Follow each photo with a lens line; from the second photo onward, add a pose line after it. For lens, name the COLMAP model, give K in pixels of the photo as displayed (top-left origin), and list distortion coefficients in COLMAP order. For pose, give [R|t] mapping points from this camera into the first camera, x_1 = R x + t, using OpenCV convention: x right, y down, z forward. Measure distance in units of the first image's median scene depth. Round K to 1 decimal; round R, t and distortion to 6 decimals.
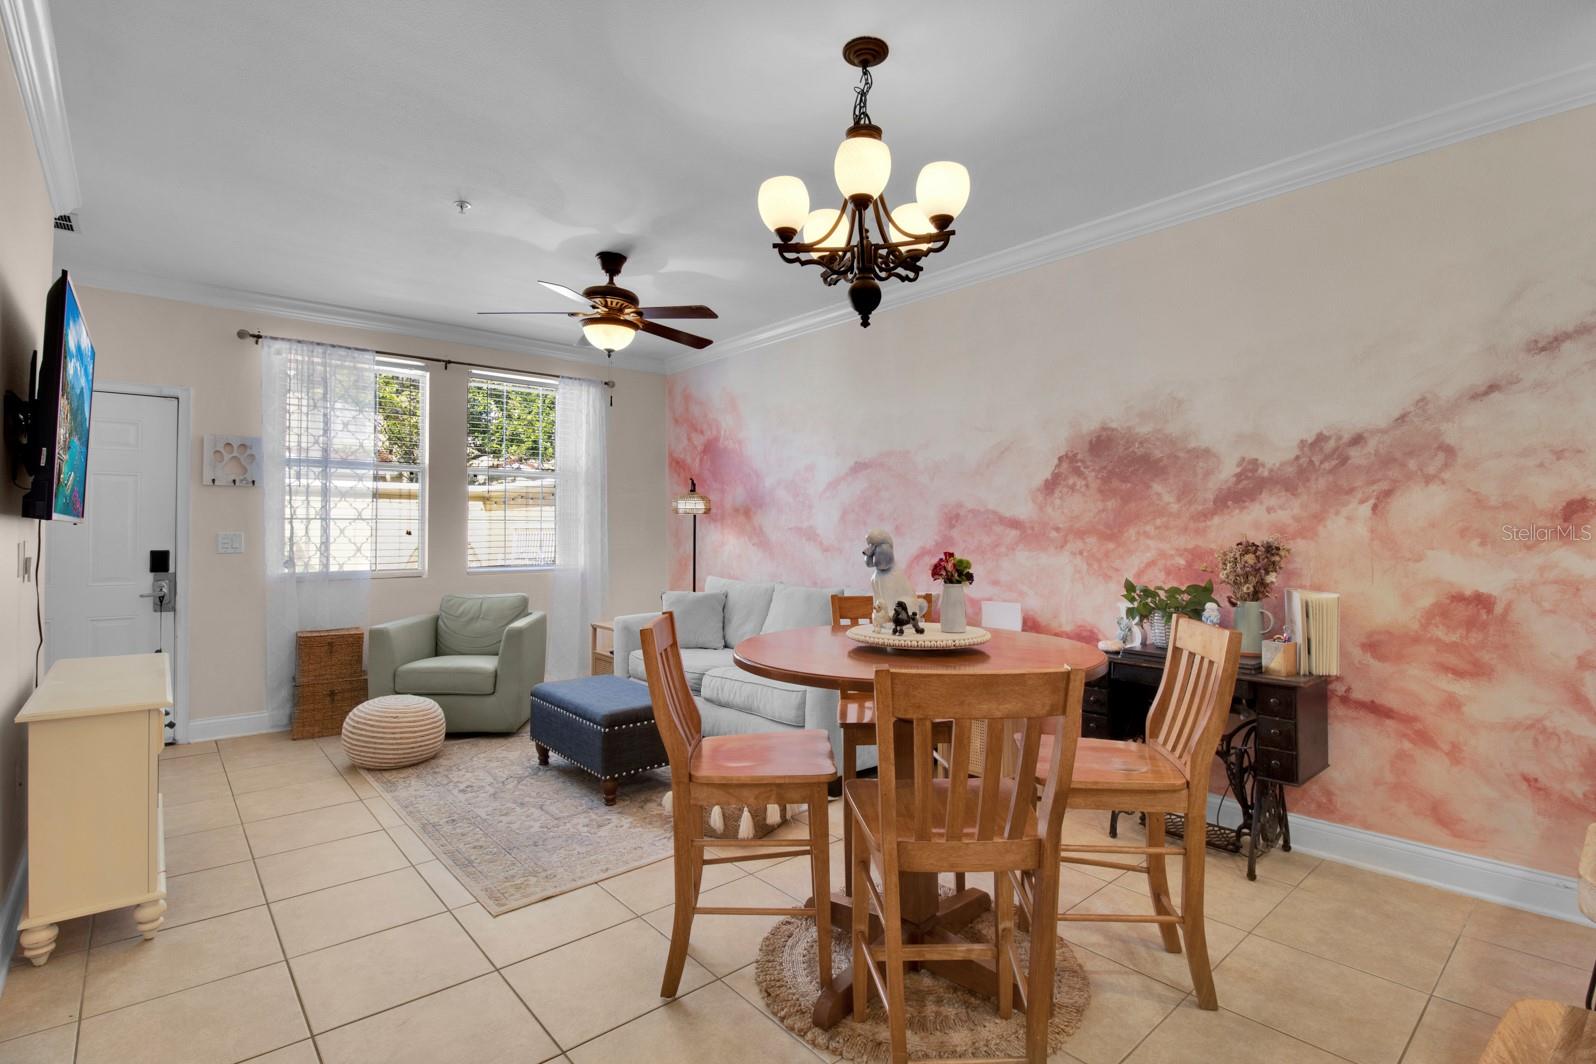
lens RADIAL K [[751.9, 0, 806.9], [0, 751.9, 516.6], [0, 0, 1]] dist [-0.000281, -0.012100]
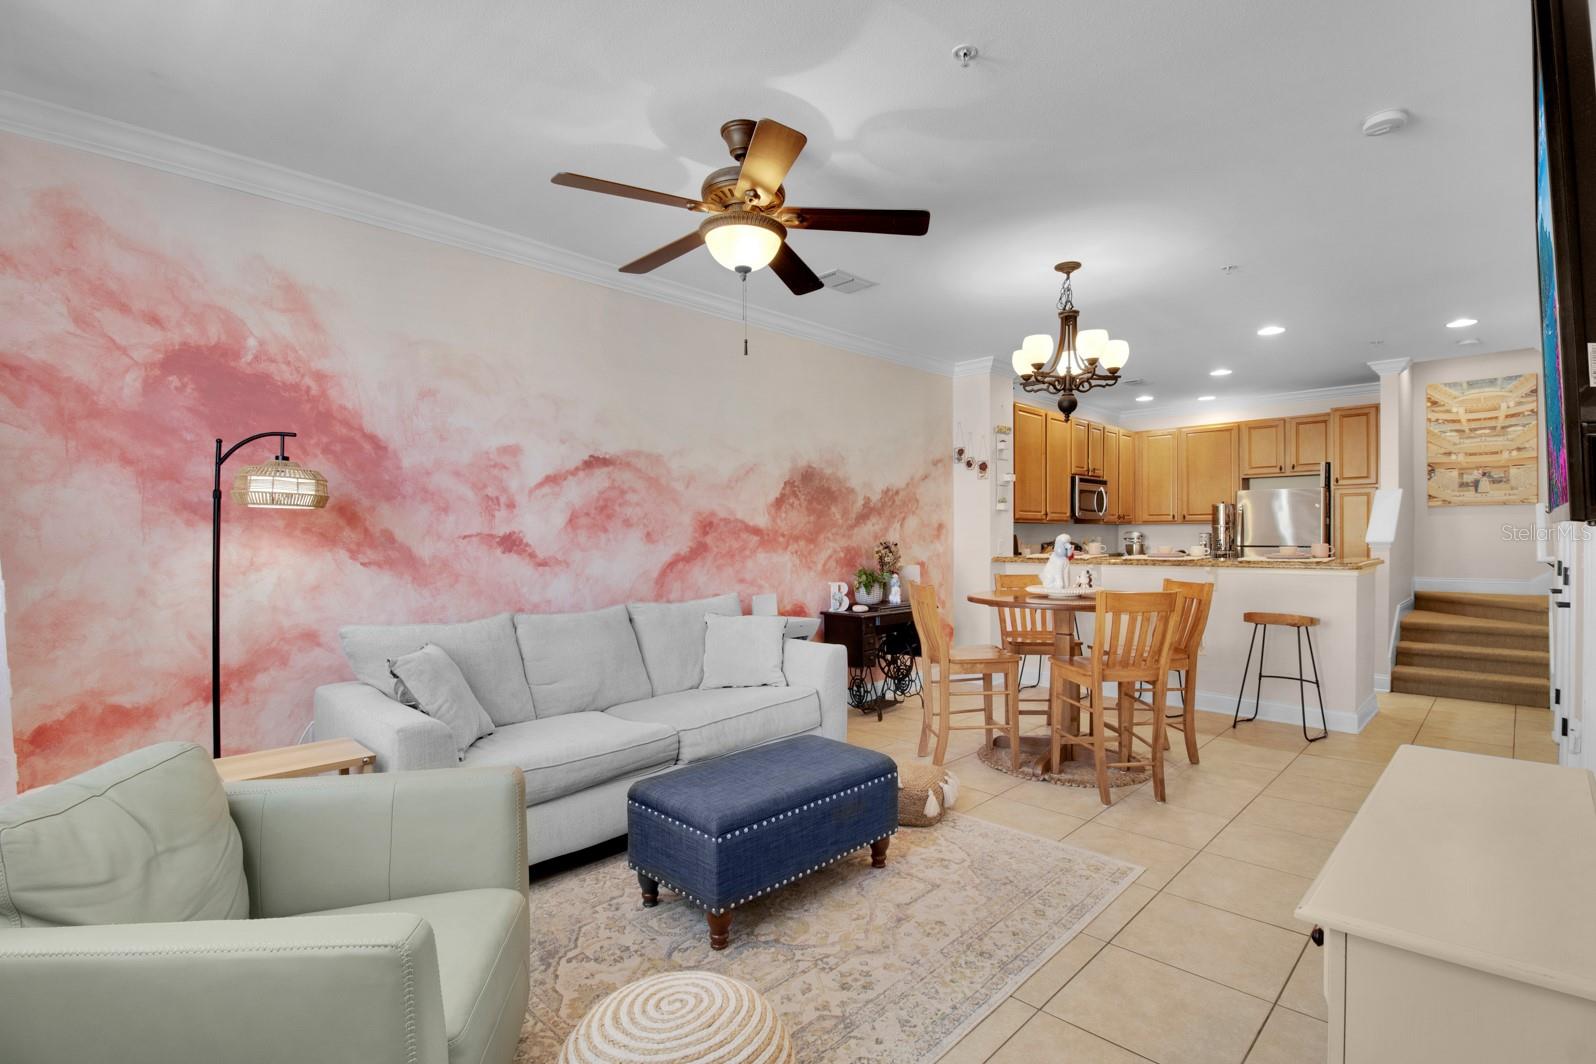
lens RADIAL K [[742.9, 0, 805.4], [0, 742.9, 540.4], [0, 0, 1]] dist [-0.000012, -0.013220]
pose [[-0.075577, -0.008158, 0.997107, -1.090541], [-0.013644, 0.999881, 0.007146, 0.016998], [-0.997047, -0.013065, -0.075679, 1.165076]]
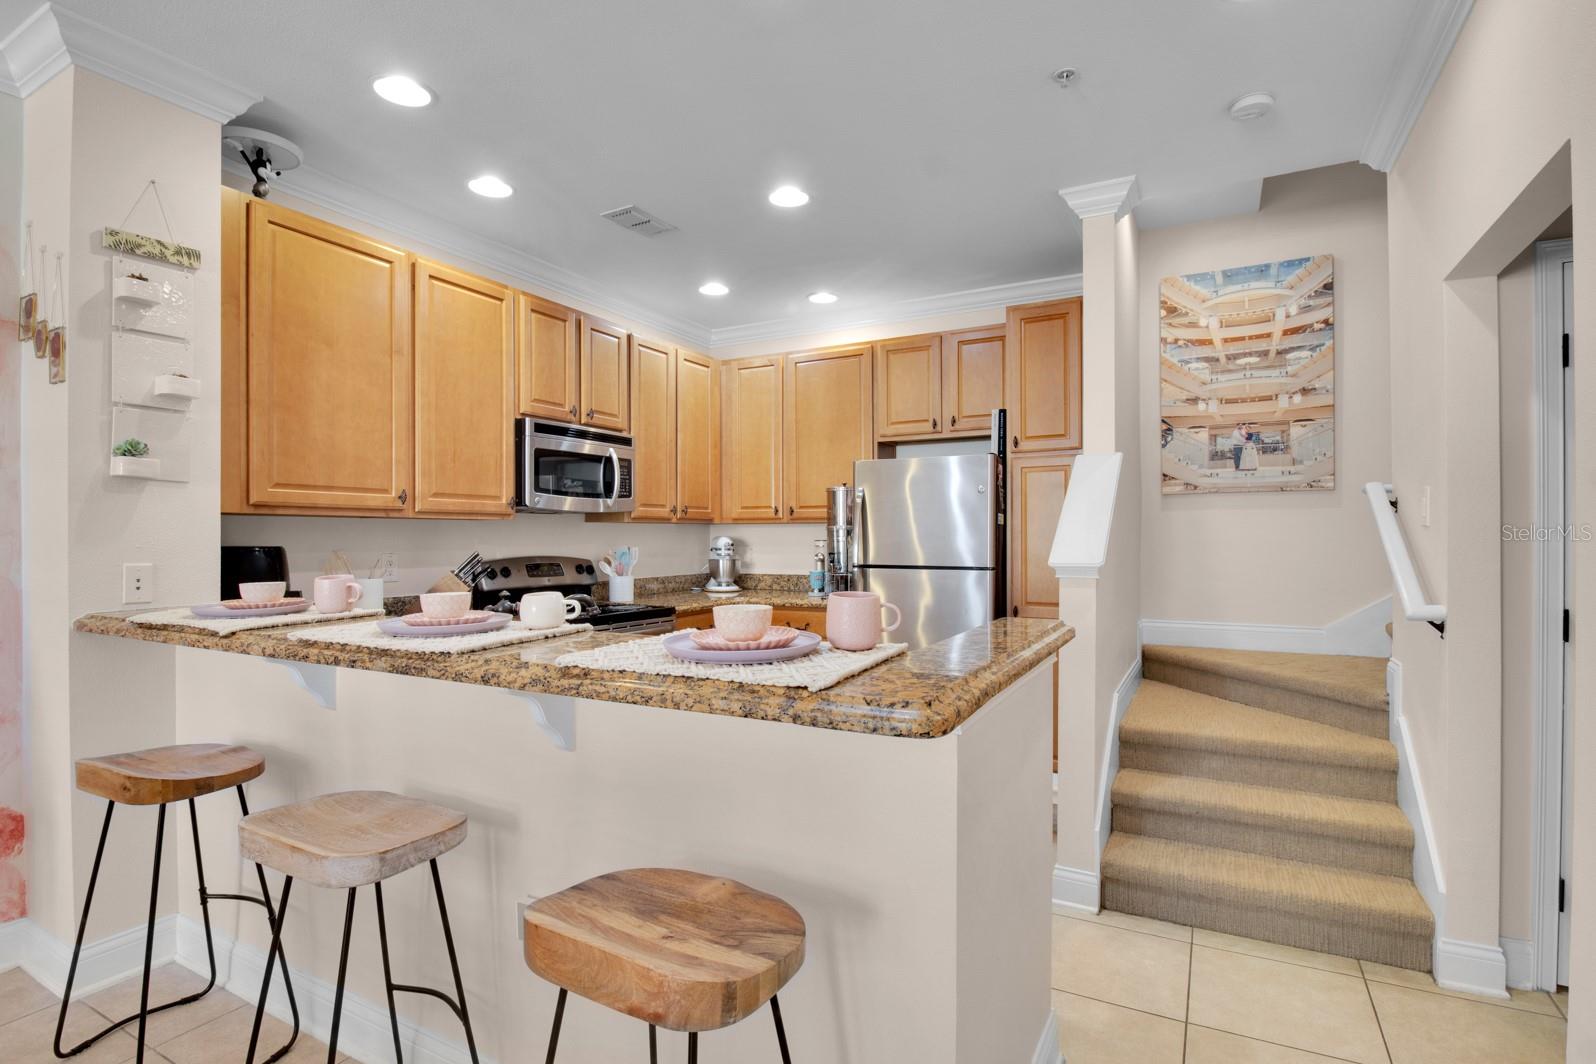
lens RADIAL K [[768.1, 0, 802.6], [0, 768.1, 538.2], [0, 0, 1]] dist [0.000795, -0.013147]
pose [[-0.351077, -0.002444, 0.936343, -0.105372], [-0.015167, 0.999880, -0.003077, -0.005641], [-0.936224, -0.015282, -0.351072, 0.235080]]
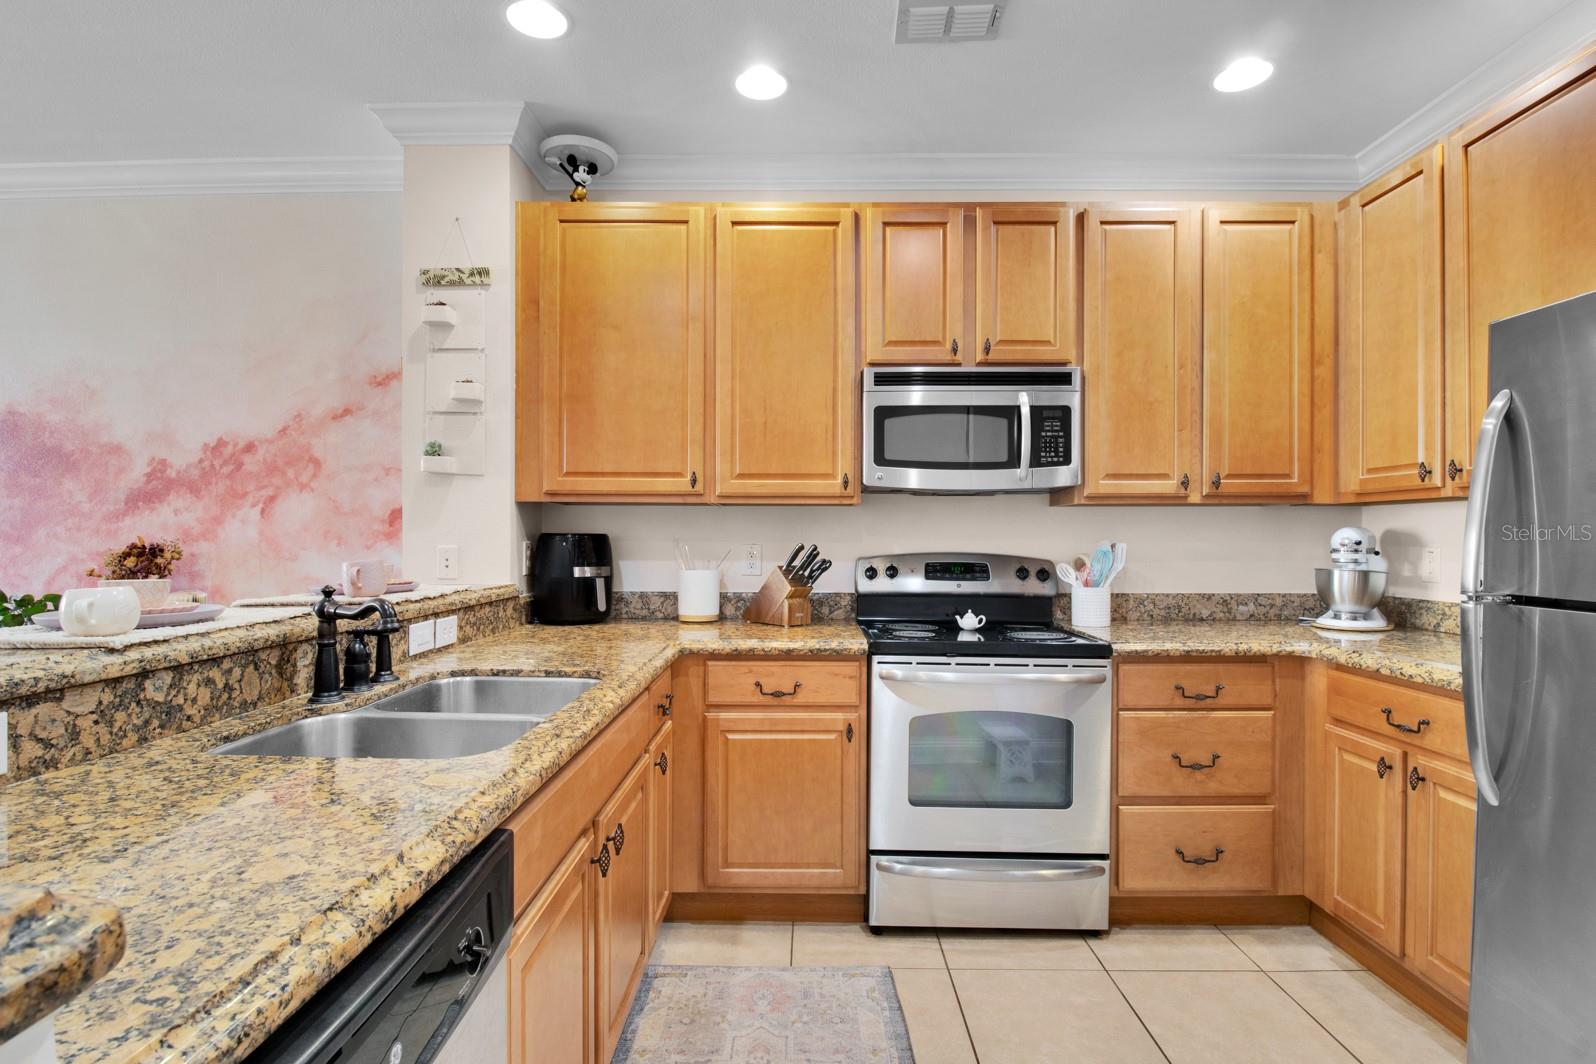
lens RADIAL K [[768.1, 0, 802.6], [0, 768.1, 538.2], [0, 0, 1]] dist [0.000795, -0.013147]
pose [[0.664638, 0.000492, 0.747166, 0.367206], [-0.016777, 0.999757, 0.014265, -0.002022], [-0.746977, -0.022016, 0.664485, -0.254099]]
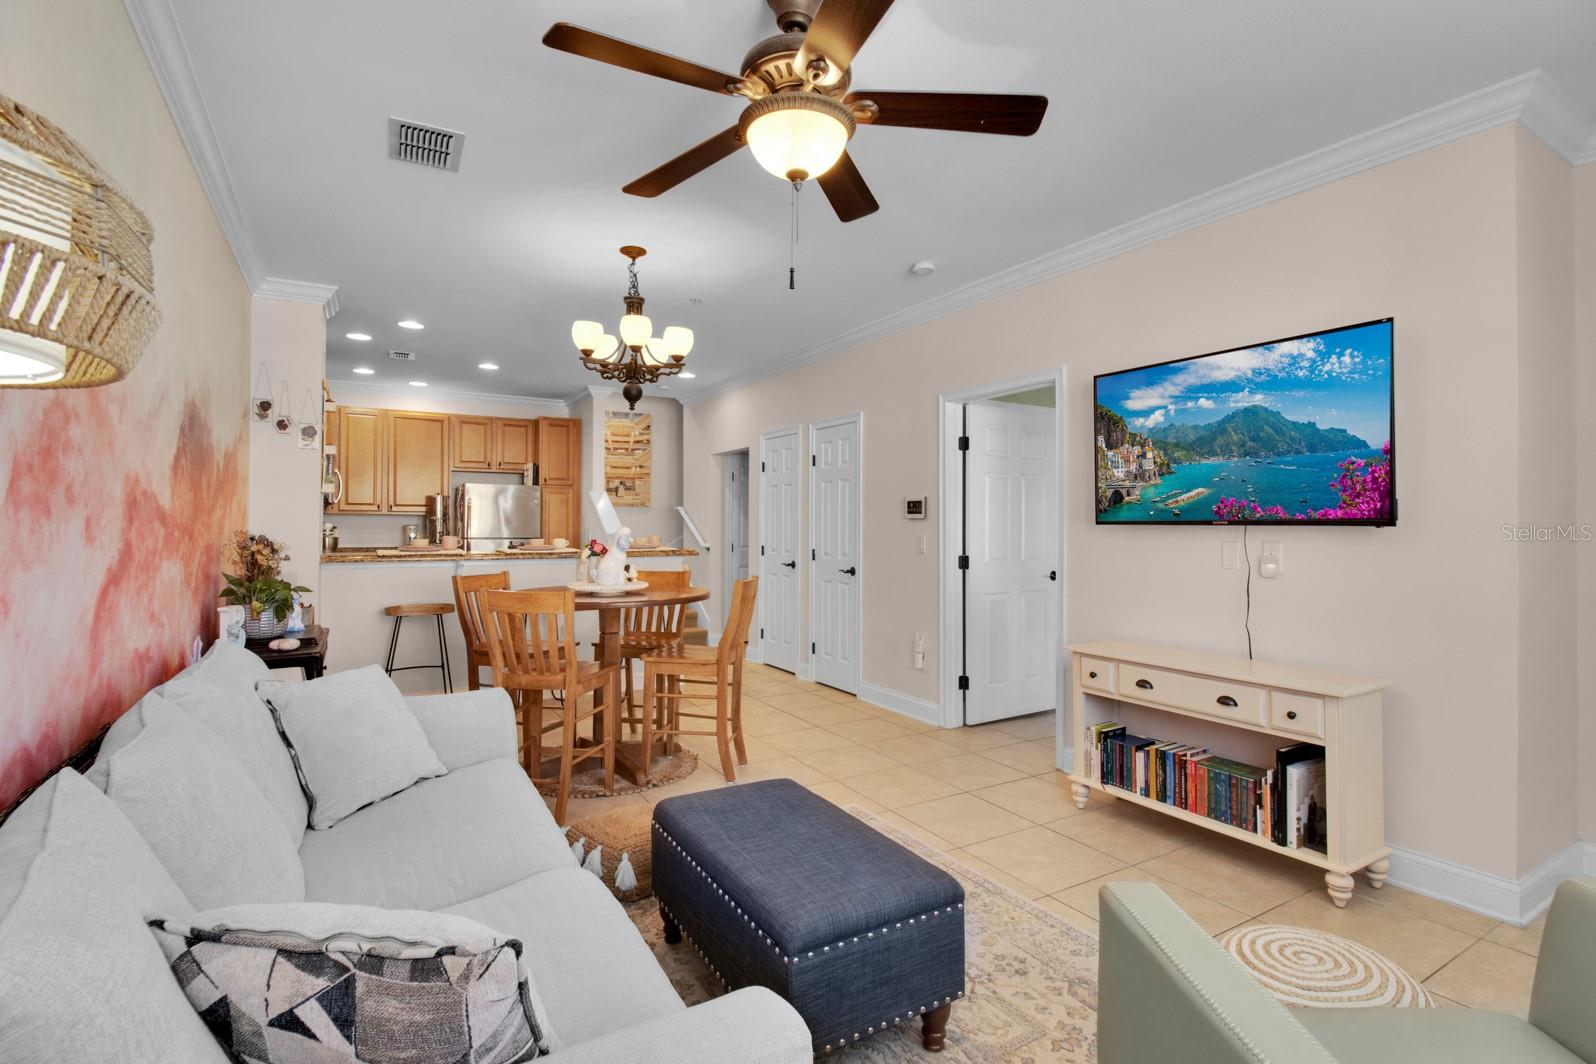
lens RADIAL K [[751.9, 0, 806.9], [0, 751.9, 516.6], [0, 0, 1]] dist [-0.000281, -0.012100]
pose [[-0.982862, -0.003525, 0.184311, -0.417992], [-0.009220, 0.999506, -0.030048, 0.024686], [-0.184114, -0.031232, -0.982409, 1.728356]]
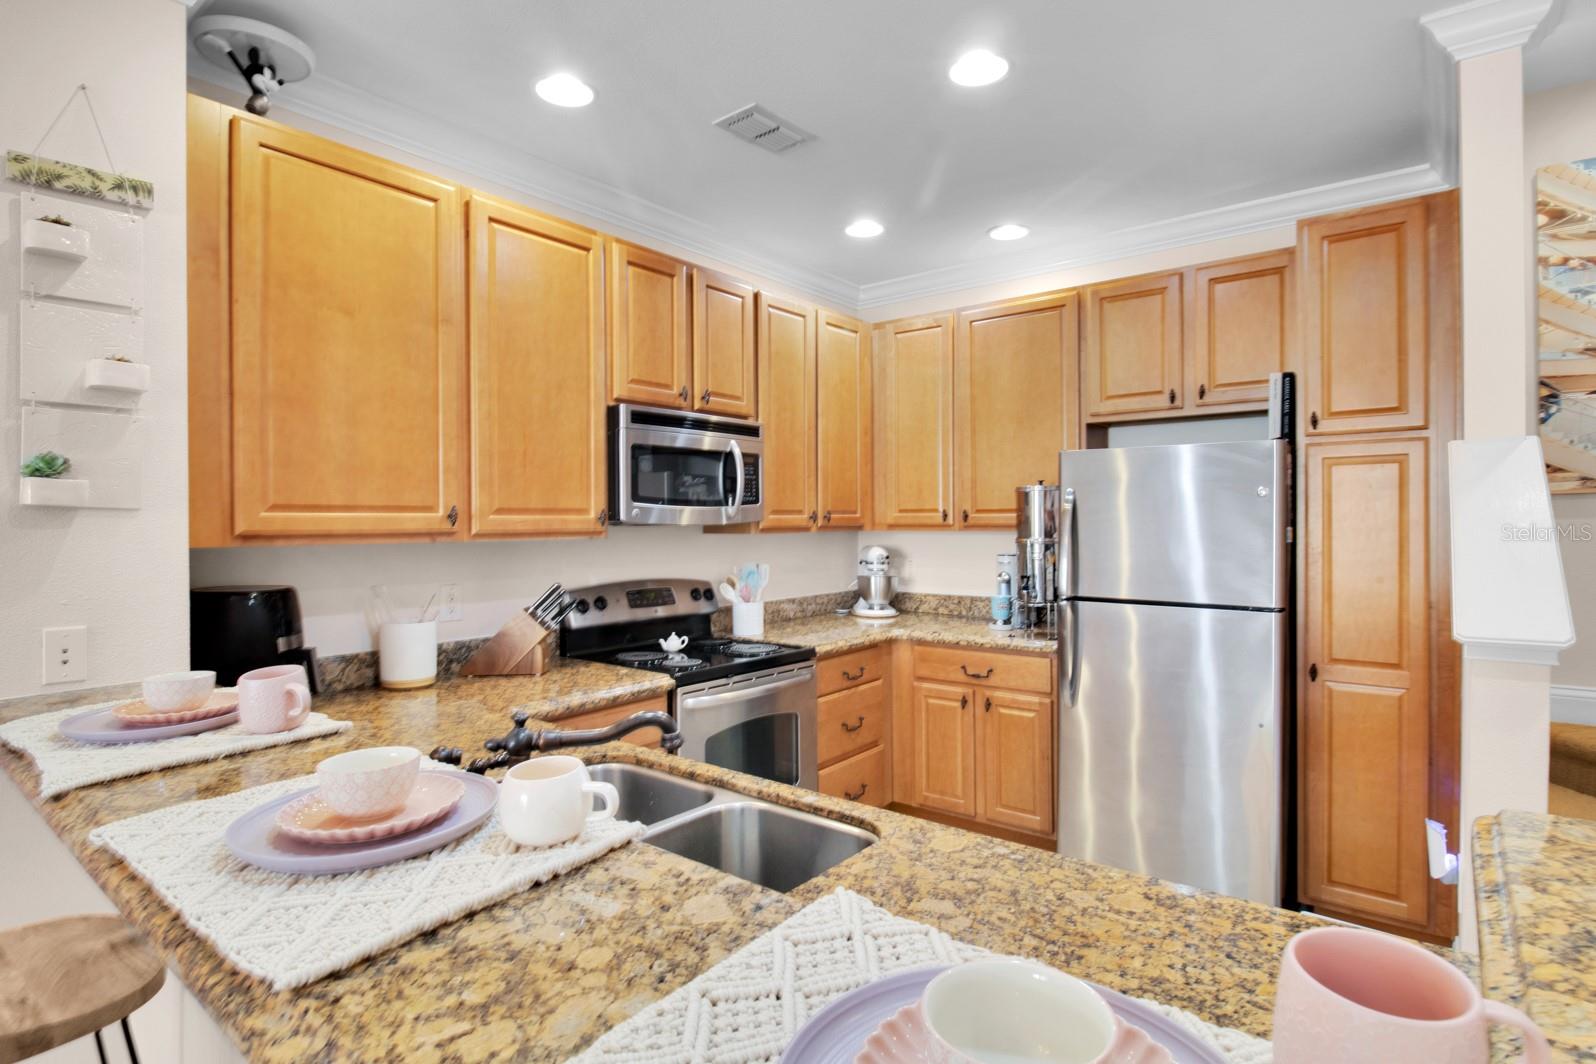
lens RADIAL K [[807.5, 0, 811.7], [0, 807.5, 526.4], [0, 0, 1]] dist [0.000863, -0.012415]
pose [[-0.187204, -0.006776, 0.982298, 0.147585], [-0.012754, 0.999909, 0.004467, -0.046915], [-0.982238, -0.011692, -0.187273, 0.184098]]
